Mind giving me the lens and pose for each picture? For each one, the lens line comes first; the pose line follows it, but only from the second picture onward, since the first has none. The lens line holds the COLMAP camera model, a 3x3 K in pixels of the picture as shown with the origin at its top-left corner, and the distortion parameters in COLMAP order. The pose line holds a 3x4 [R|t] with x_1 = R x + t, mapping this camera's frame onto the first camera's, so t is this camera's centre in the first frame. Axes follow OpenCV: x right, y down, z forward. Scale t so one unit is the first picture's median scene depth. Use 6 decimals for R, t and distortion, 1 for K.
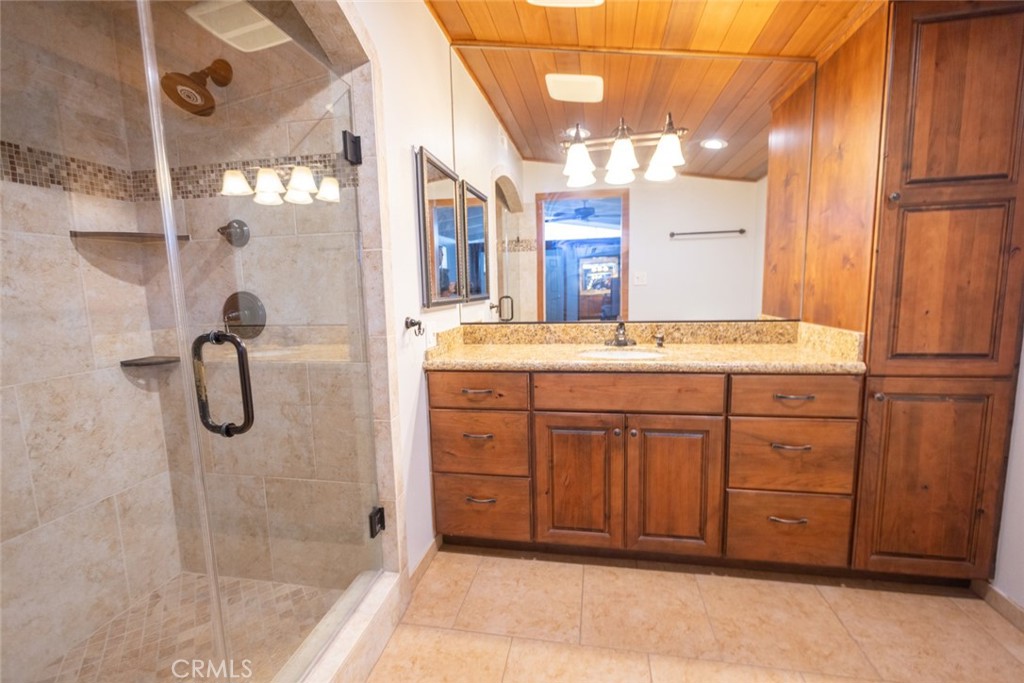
lens RADIAL K [[449.2, 0, 512.8], [0, 449.2, 341.4], [0, 0, 1]] dist [-0.002497, -0.000453]
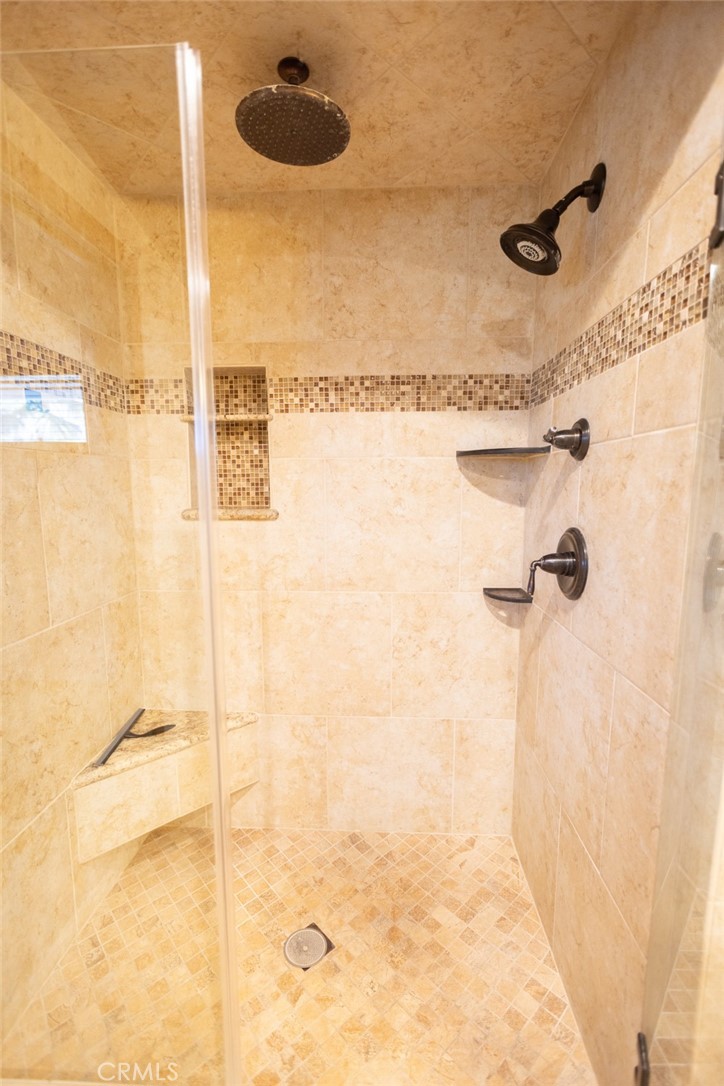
lens RADIAL K [[476.4, 0, 363.8], [0, 476.4, 546.2], [0, 0, 1]] dist [-0.002497, -0.000453]
pose [[0.140779, 0.150477, -0.978539, 0.044991], [-0.125280, 0.983144, 0.133162, -0.151427], [0.982083, 0.103845, 0.157257, 0.639556]]
